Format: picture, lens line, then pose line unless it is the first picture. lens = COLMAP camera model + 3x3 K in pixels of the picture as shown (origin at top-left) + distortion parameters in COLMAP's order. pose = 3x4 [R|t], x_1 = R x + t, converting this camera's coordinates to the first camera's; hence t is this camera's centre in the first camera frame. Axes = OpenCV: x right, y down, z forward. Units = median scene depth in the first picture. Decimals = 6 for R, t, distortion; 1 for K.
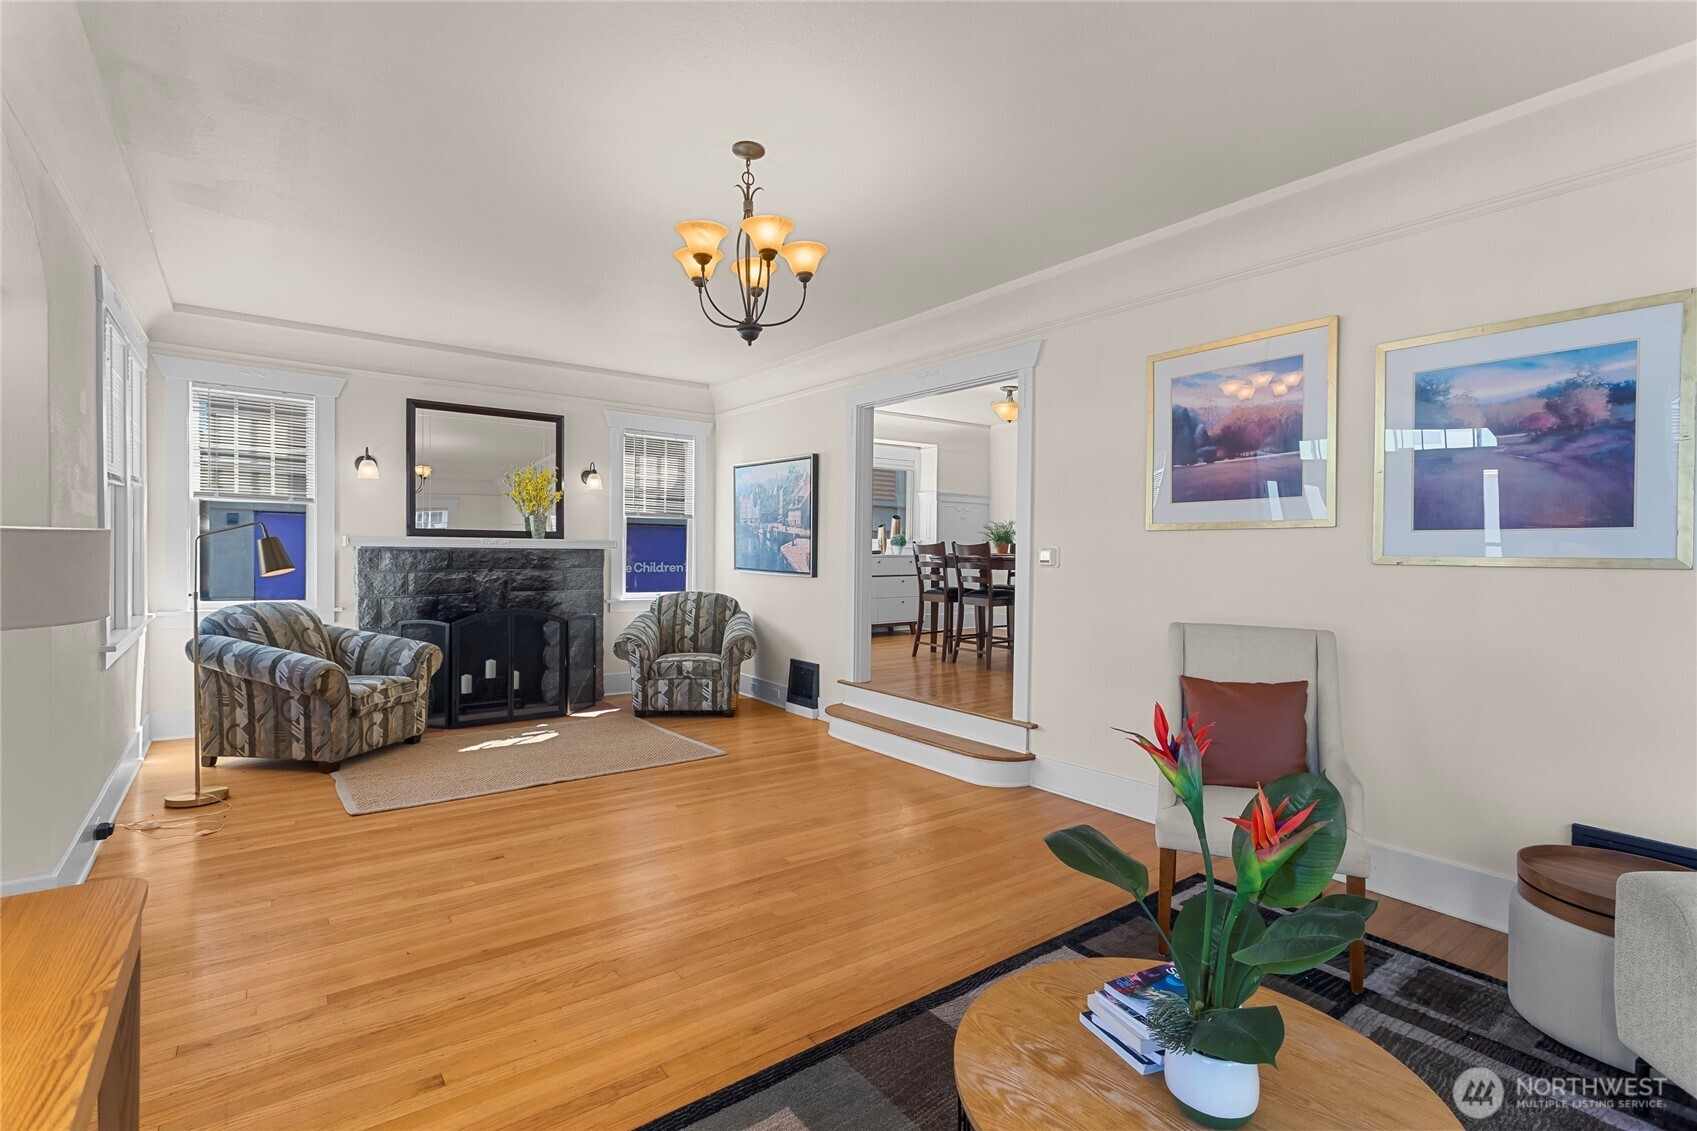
lens RADIAL K [[808.2, 0, 854.8], [0, 808.2, 574.1], [0, 0, 1]] dist [0.002985, 0.000930]
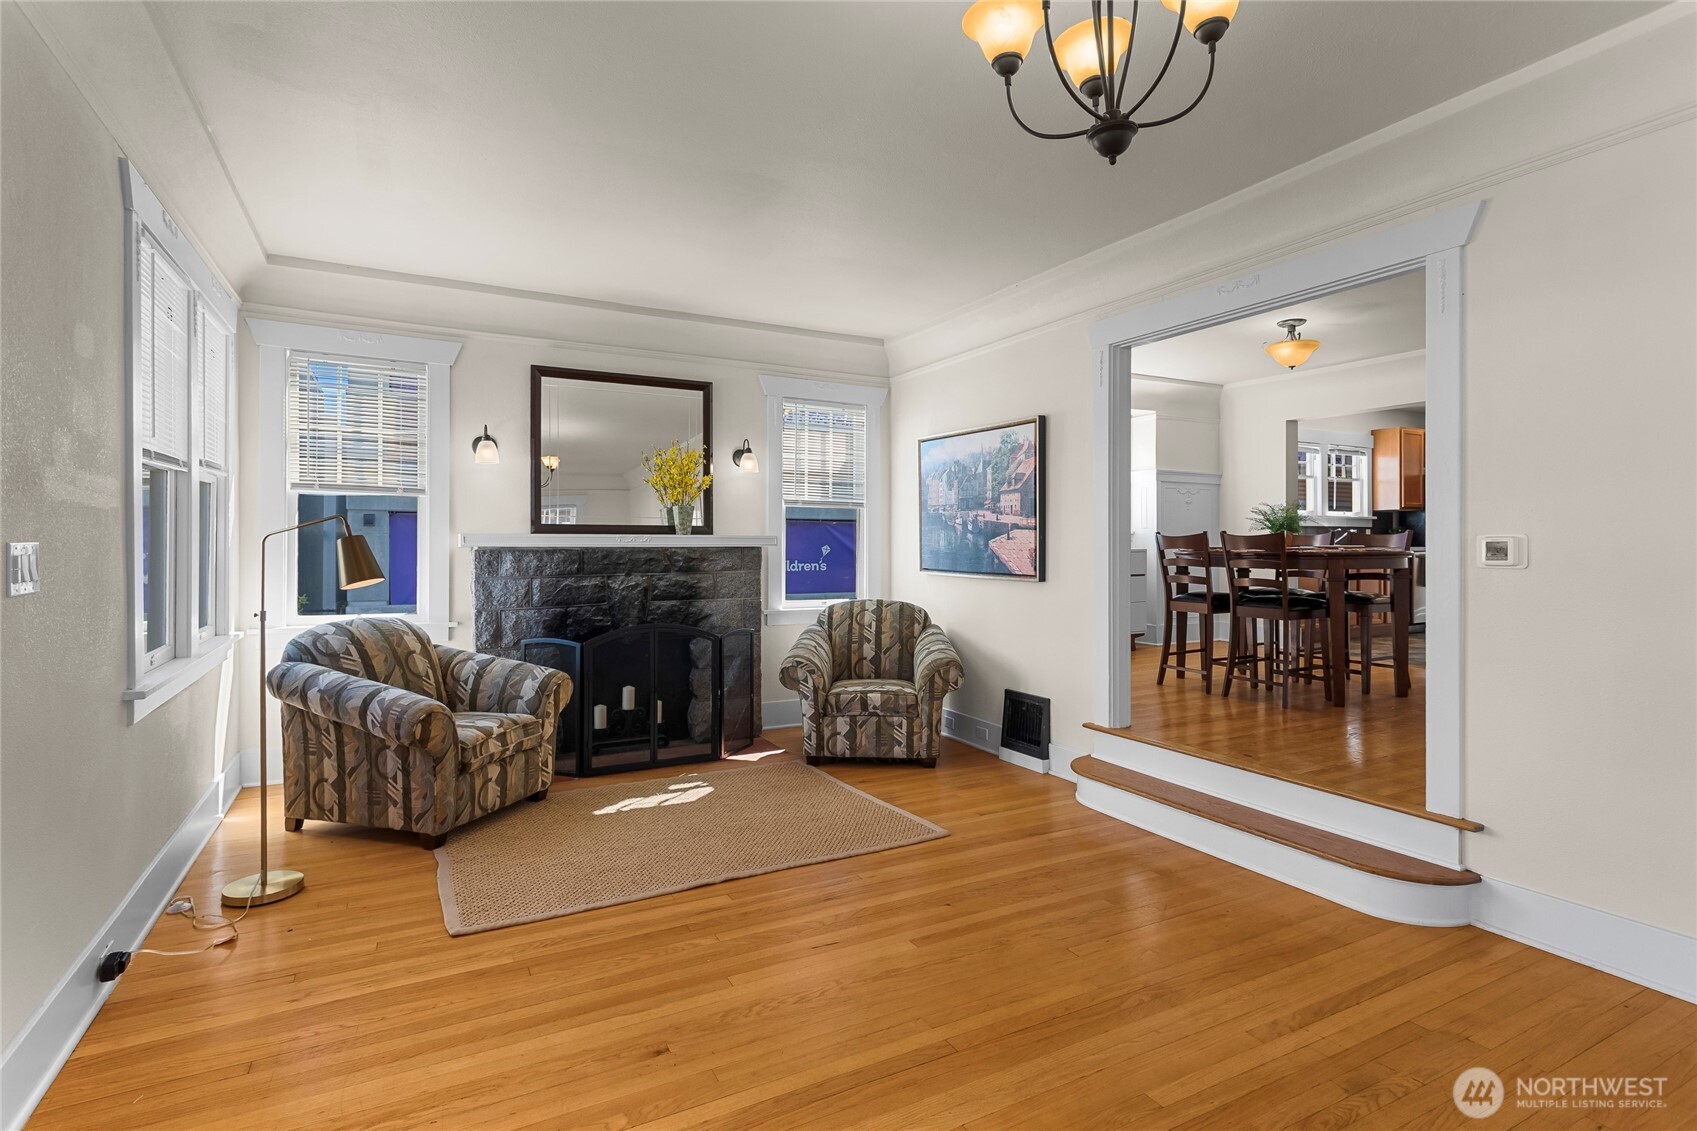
lens RADIAL K [[845.5, 0, 849.7], [0, 845.5, 557.4], [0, 0, 1]] dist [-0.004794, -0.000240]
pose [[0.988319, -0.009155, -0.152126, -0.112474], [0.006809, 0.999850, -0.015935, -0.007582], [0.152249, 0.014713, 0.988233, 0.217710]]
